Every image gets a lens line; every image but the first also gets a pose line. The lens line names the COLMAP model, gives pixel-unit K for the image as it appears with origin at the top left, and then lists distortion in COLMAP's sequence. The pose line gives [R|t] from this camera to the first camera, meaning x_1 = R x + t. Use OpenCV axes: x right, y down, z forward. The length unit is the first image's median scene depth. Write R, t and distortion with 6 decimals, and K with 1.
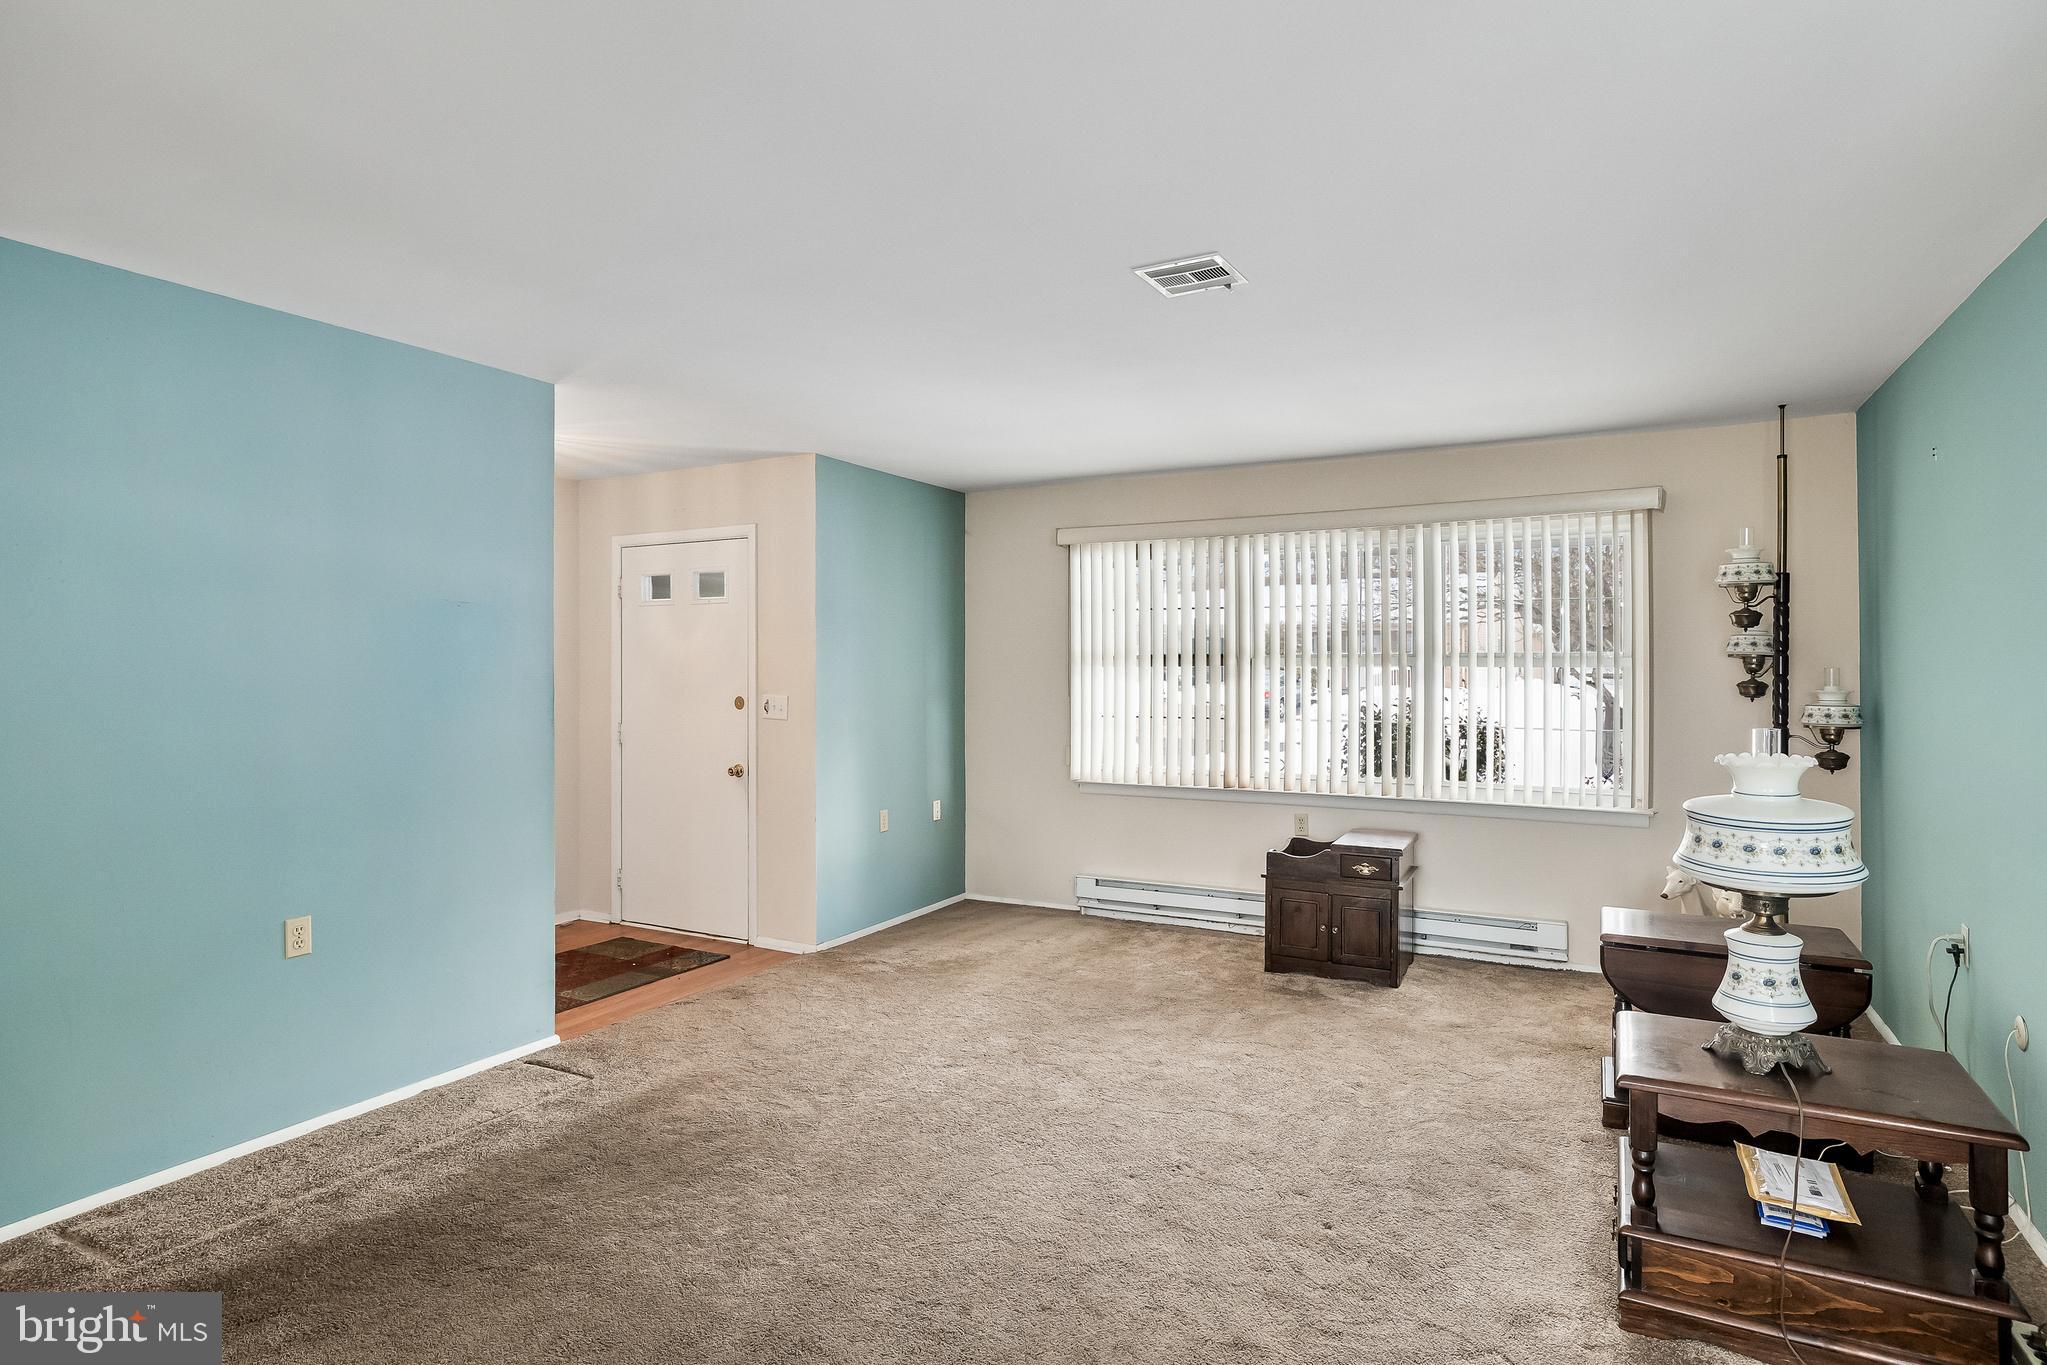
lens RADIAL K [[1096.2, 0, 990.2], [0, 1096.2, 661.0], [0, 0, 1]] dist [0.000147, -0.003435]
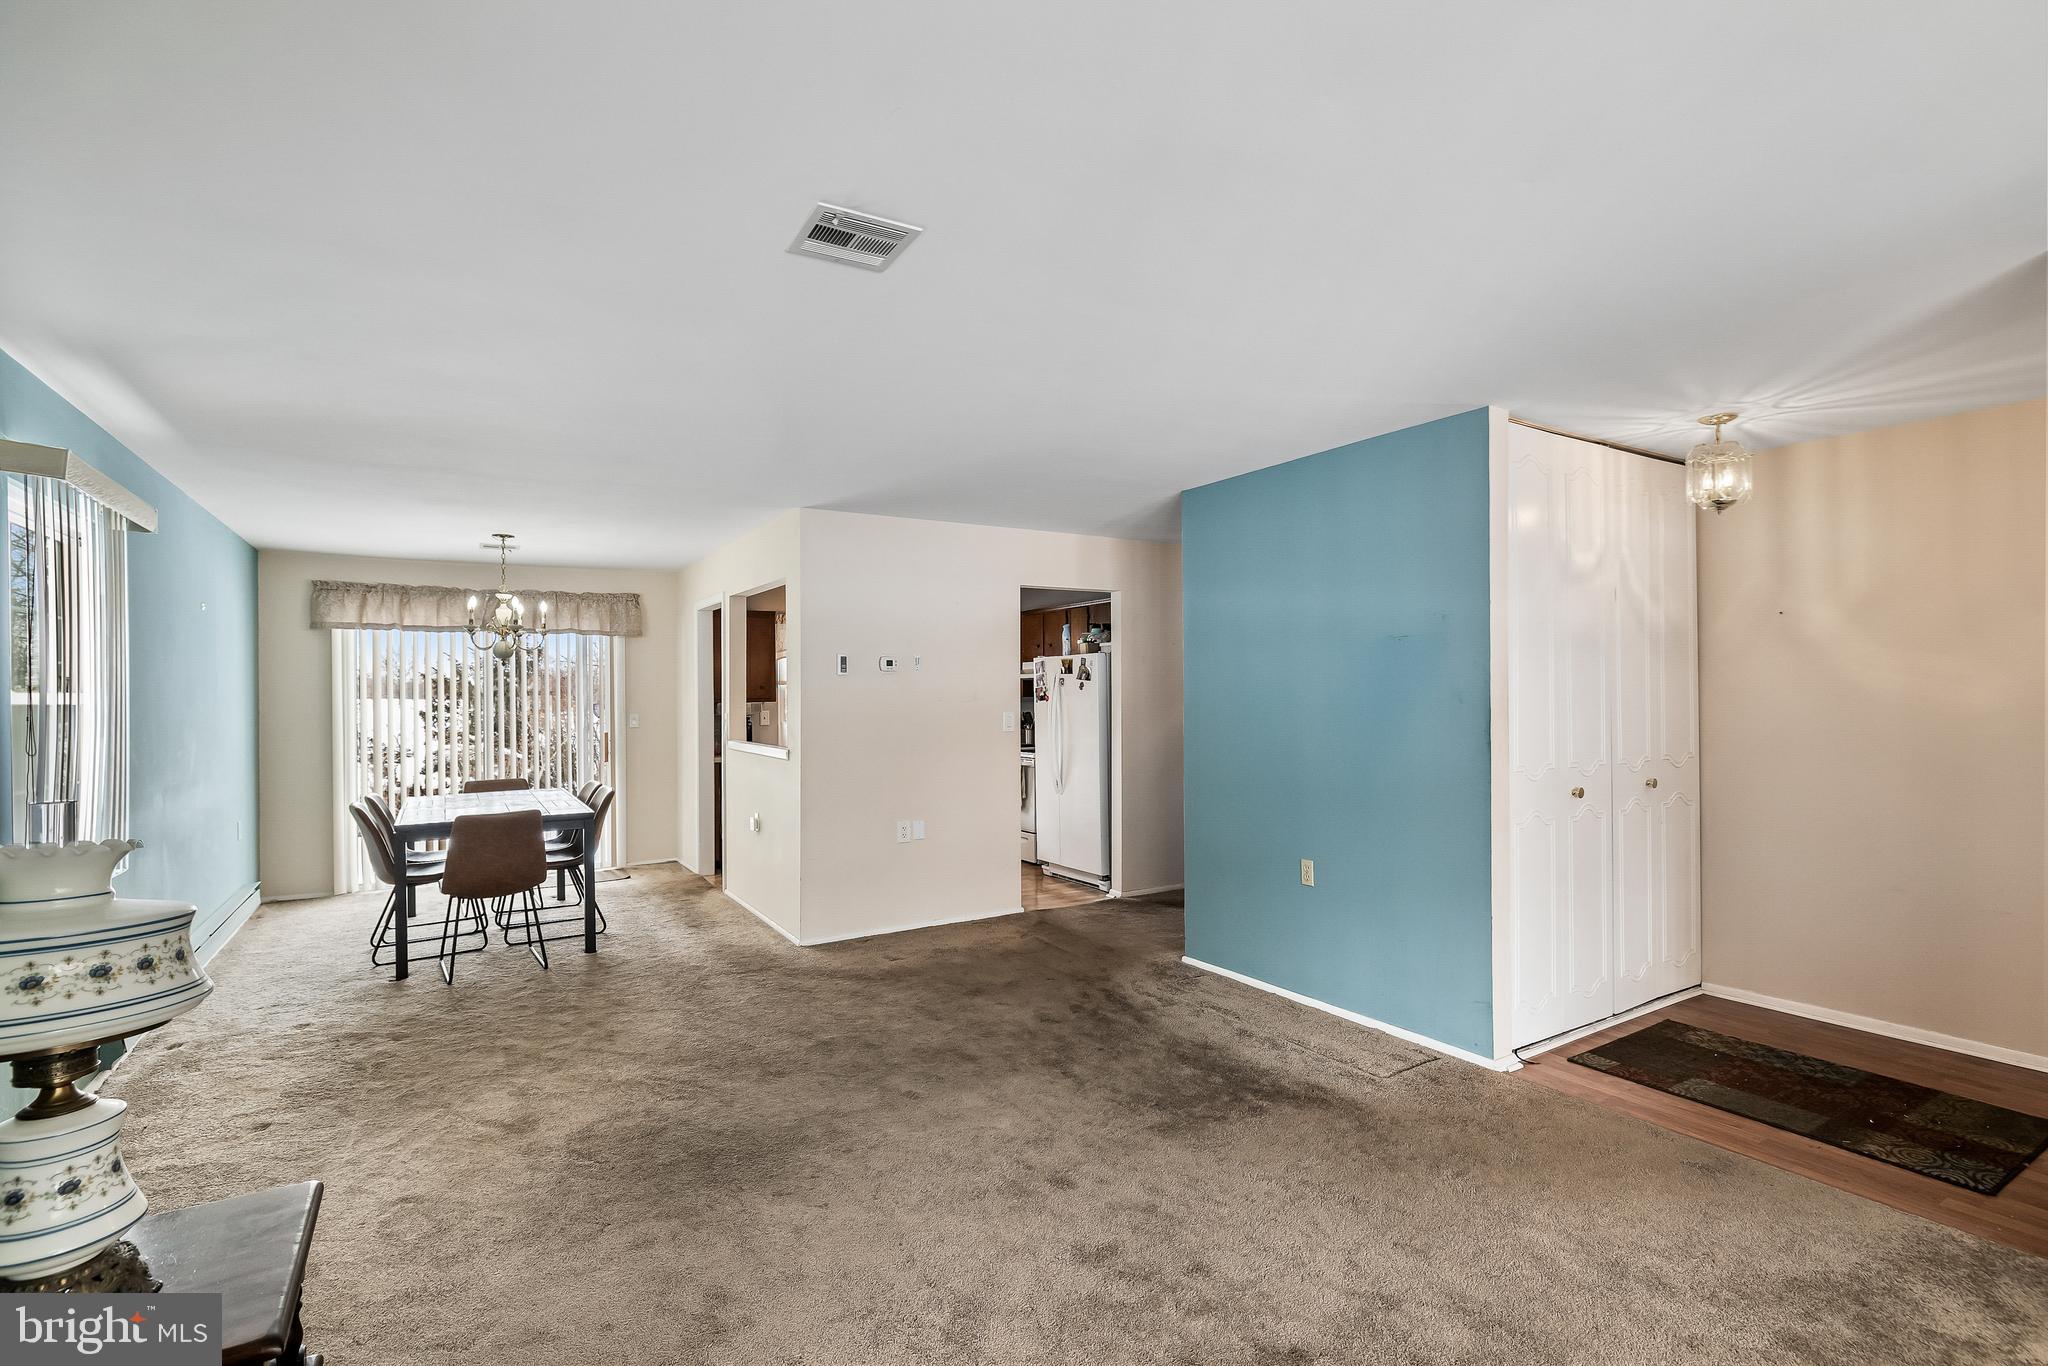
lens RADIAL K [[975.1, 0, 1049.7], [0, 975.1, 681.8], [0, 0, 1]] dist [0.000598, -0.000015]
pose [[-0.473144, -0.003189, -0.880979, 0.476398], [0.019673, 0.999706, -0.014185, 0.003188], [0.880765, -0.024043, -0.472942, 0.895184]]
